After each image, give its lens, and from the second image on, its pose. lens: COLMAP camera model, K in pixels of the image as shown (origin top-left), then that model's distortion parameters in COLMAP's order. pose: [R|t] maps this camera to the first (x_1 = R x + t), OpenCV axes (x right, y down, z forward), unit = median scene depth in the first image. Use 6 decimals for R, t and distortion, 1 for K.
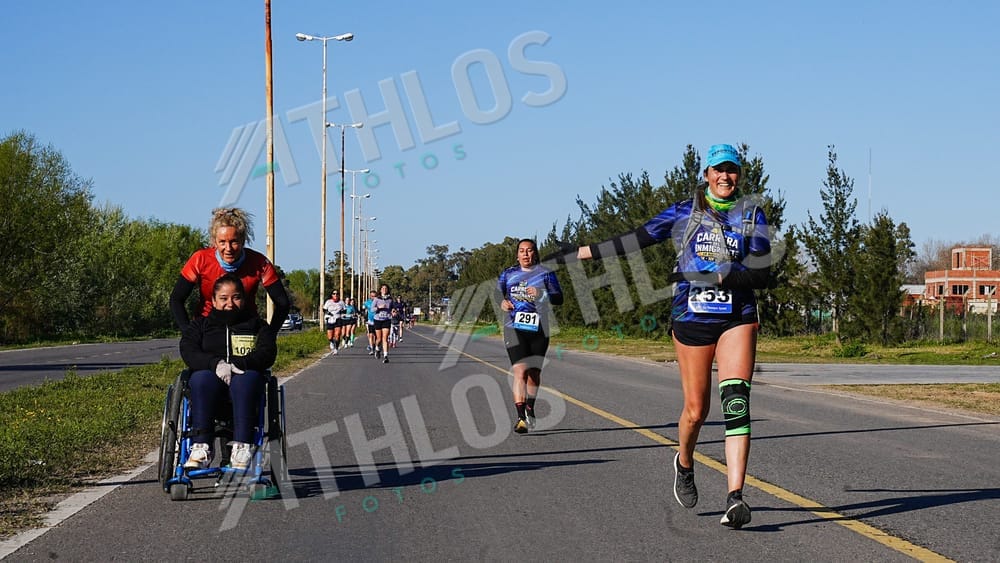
lens RADIAL K [[1826.0, 0, 515.2], [0, 1826.0, 292.6], [0, 0, 1]] dist [0.161756, 0.000000]
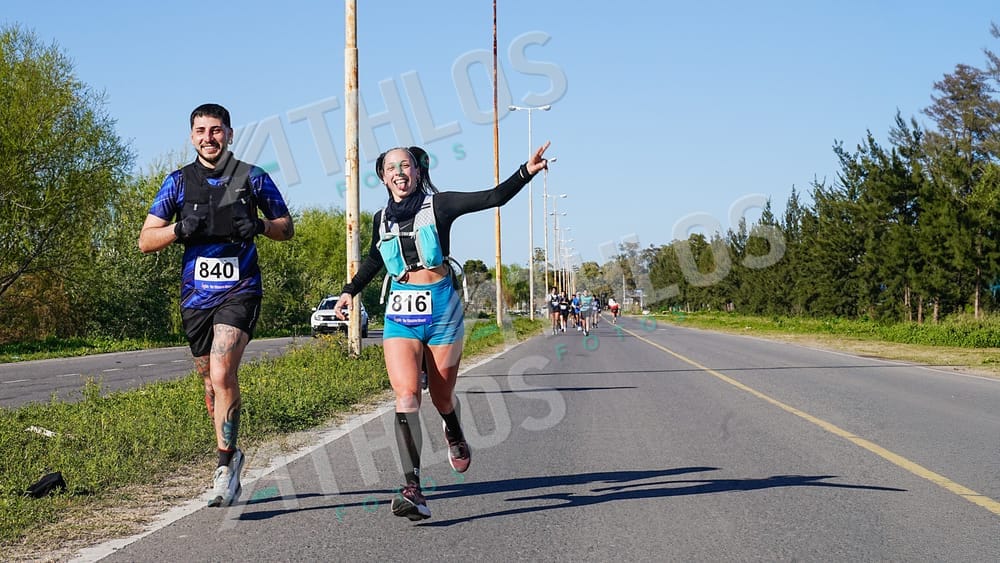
lens RADIAL K [[1578.4, 0, 496.9], [0, 1578.4, 280.5], [0, 0, 1]] dist [0.269349, 0.000000]
pose [[0.992061, -0.013689, -0.125011, -0.032221], [0.013218, 0.999902, -0.004590, 0.006904], [0.125061, 0.002901, 0.992145, 0.487002]]
